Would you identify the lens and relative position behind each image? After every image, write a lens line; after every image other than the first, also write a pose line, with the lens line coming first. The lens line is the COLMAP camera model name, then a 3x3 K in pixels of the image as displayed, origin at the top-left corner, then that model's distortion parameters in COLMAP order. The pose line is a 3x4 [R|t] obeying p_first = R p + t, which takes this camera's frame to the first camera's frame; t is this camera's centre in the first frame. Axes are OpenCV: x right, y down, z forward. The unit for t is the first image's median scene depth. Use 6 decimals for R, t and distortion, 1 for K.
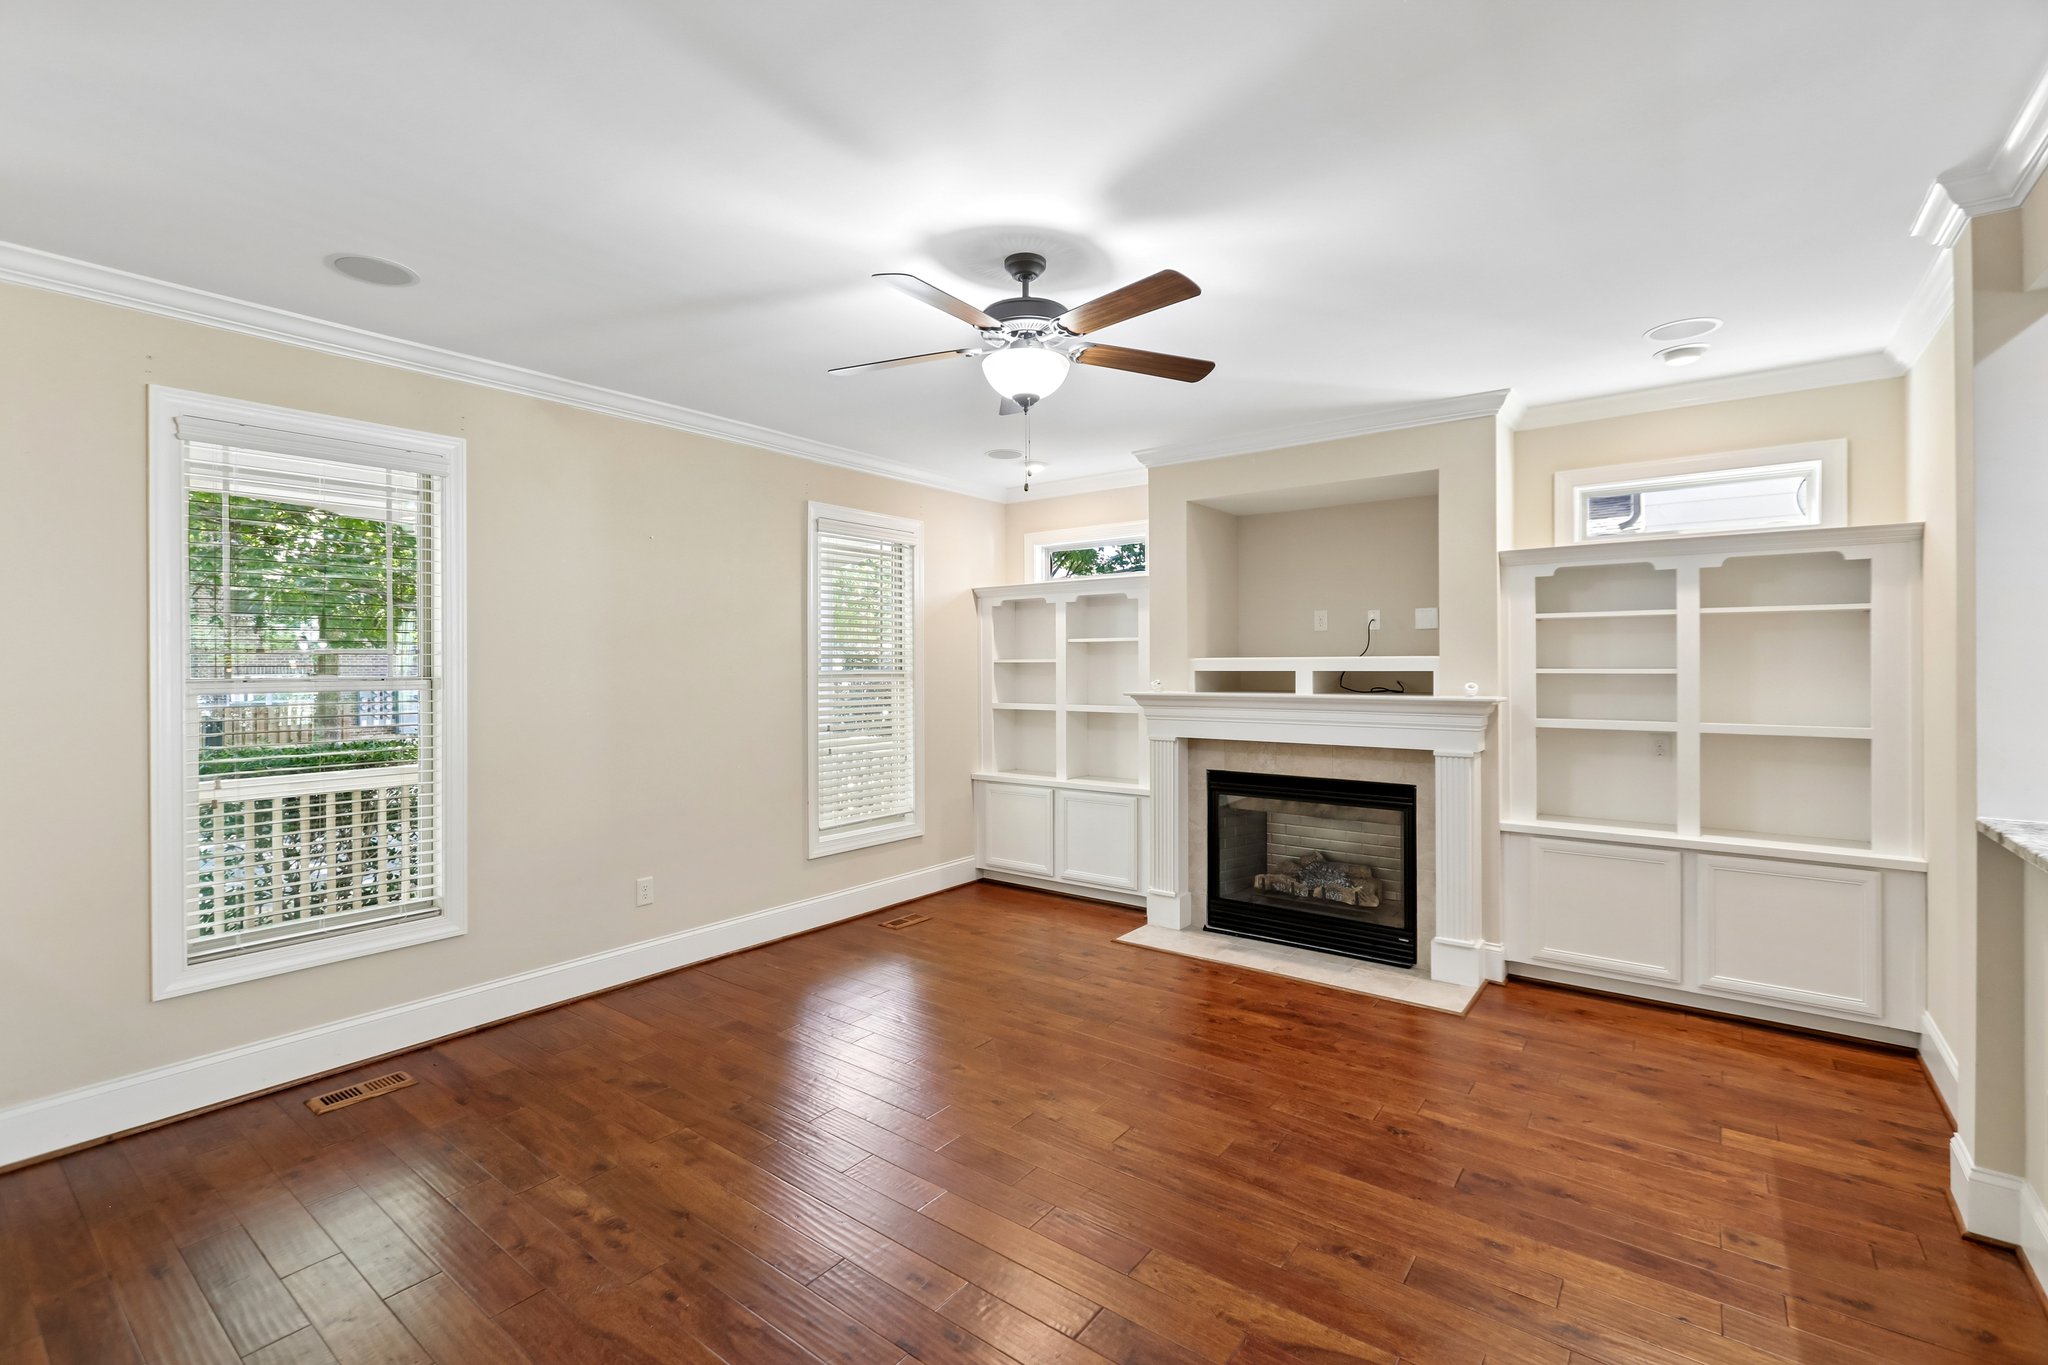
lens RADIAL K [[907.4, 0, 1026.7], [0, 907.4, 675.3], [0, 0, 1]] dist [0.003437, 0.001037]
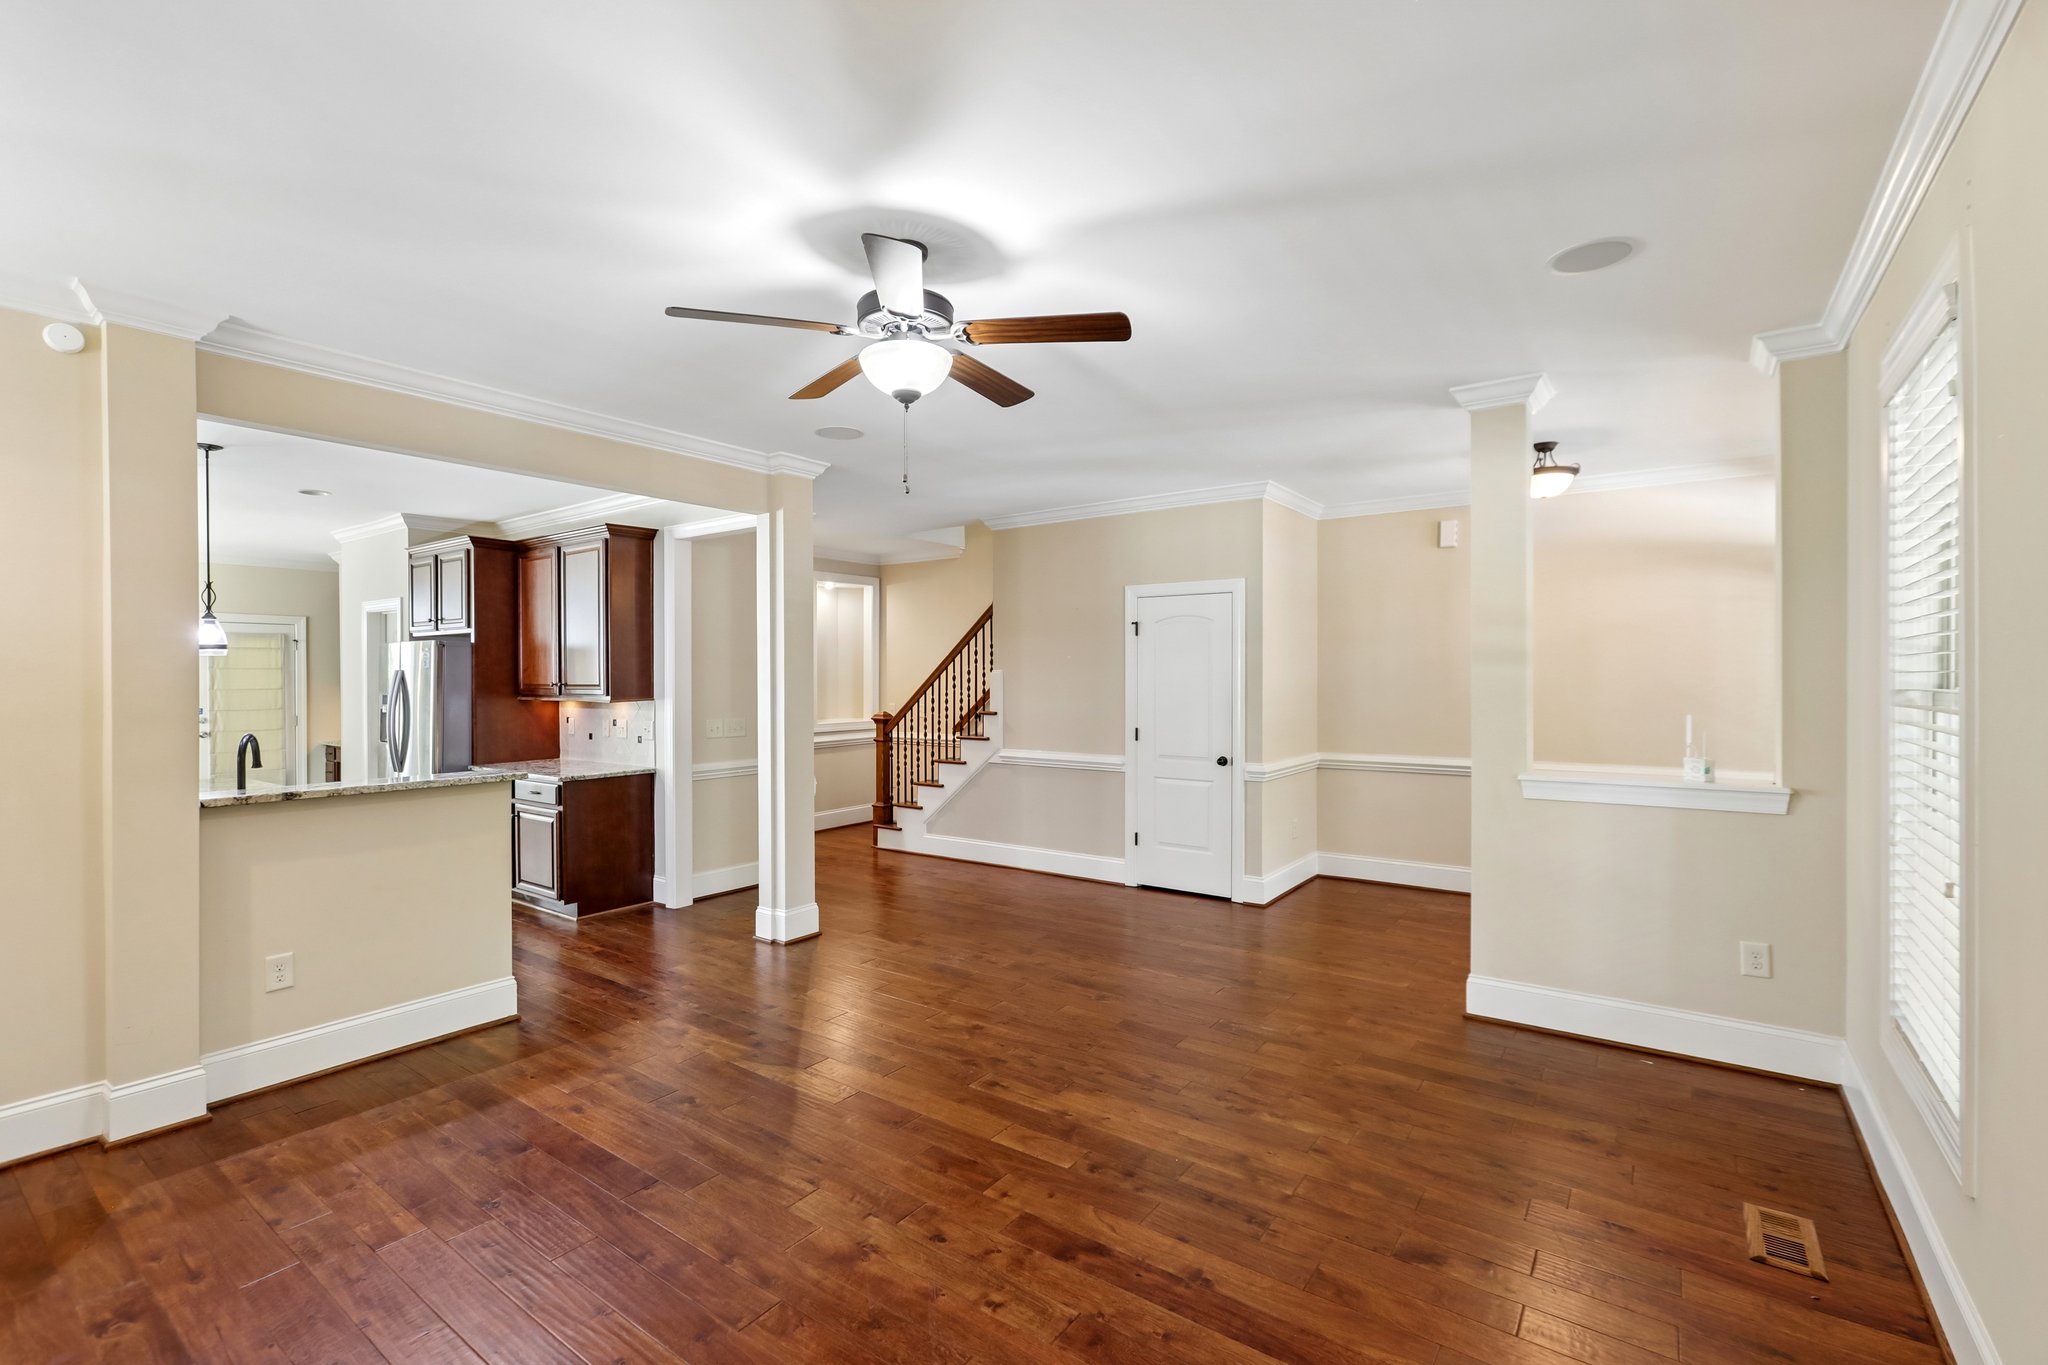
lens RADIAL K [[907.4, 0, 1018.4], [0, 907.4, 678.7], [0, 0, 1]] dist [0.003437, 0.001037]
pose [[-0.999926, 0.006951, -0.009935, -0.111666], [0.006886, 0.999954, 0.006625, -0.015761], [0.009980, 0.006556, -0.999929, 2.044492]]
